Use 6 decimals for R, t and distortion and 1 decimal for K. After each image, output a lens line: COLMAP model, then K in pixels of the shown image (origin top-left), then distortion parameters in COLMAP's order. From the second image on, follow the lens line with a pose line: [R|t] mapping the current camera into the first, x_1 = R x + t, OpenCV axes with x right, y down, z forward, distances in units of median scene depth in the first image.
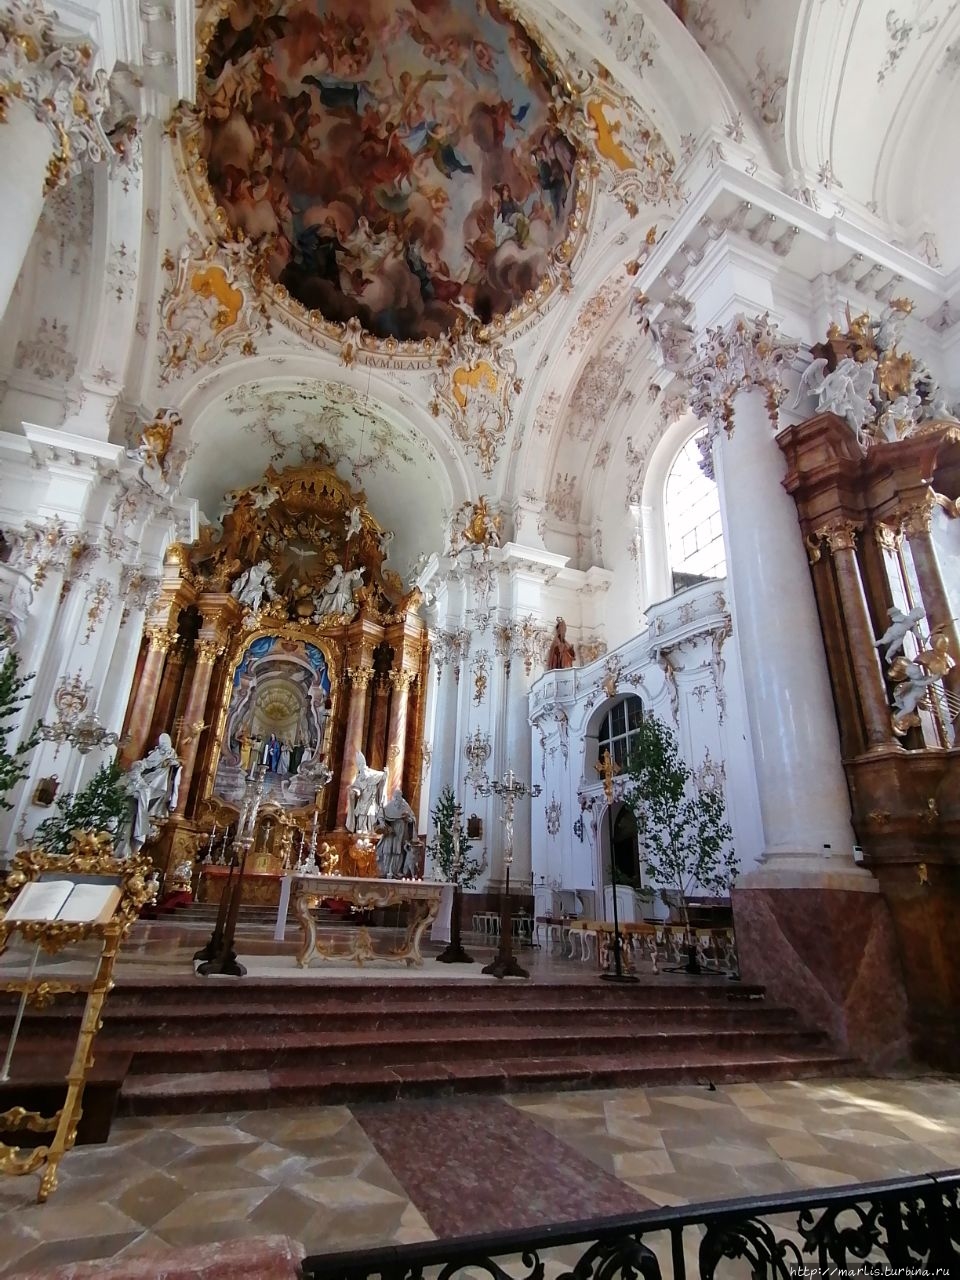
lens RADIAL K [[636.6, 0, 466.0], [0, 636.6, 651.6], [0, 0, 1]] dist [0.030379, -0.017982]
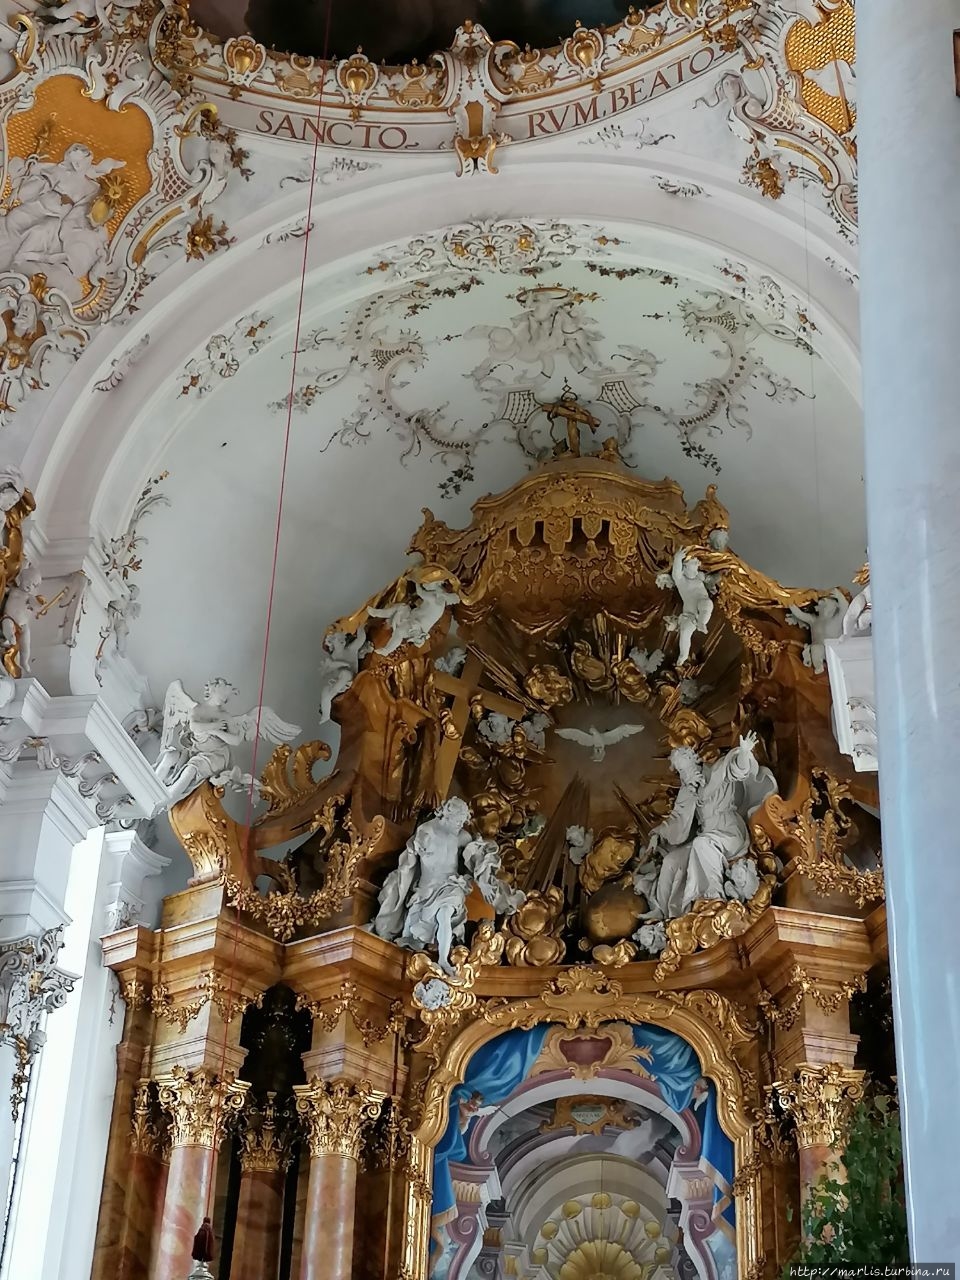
lens RADIAL K [[2158.9, 0, 478.2], [0, 2158.9, 640.4], [0, 0, 1]] dist [0.095576, 0.000000]
pose [[0.834550, -0.287487, -0.469976, 0.267991], [0.198958, 0.952754, -0.229509, 0.040585], [0.513753, 0.098032, 0.852319, 0.077068]]
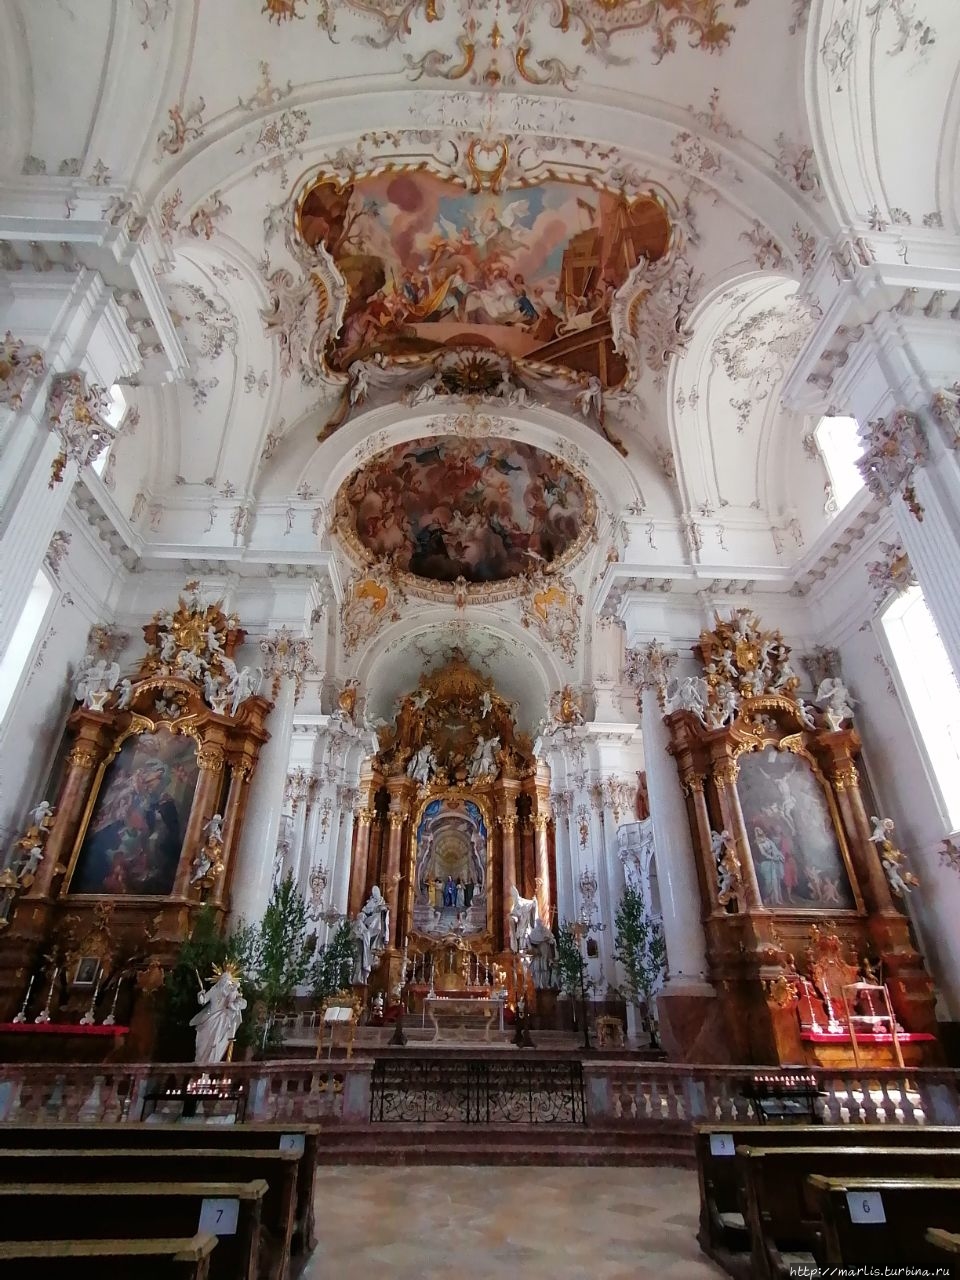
lens RADIAL K [[636.6, 0, 468.1], [0, 636.6, 649.4], [0, 0, 1]] dist [0.030379, -0.017982]
pose [[0.946523, -0.181983, -0.266414, 0.195160], [0.143547, 0.977045, -0.157406, -0.131133], [0.288943, 0.110746, 0.950919, -0.341768]]
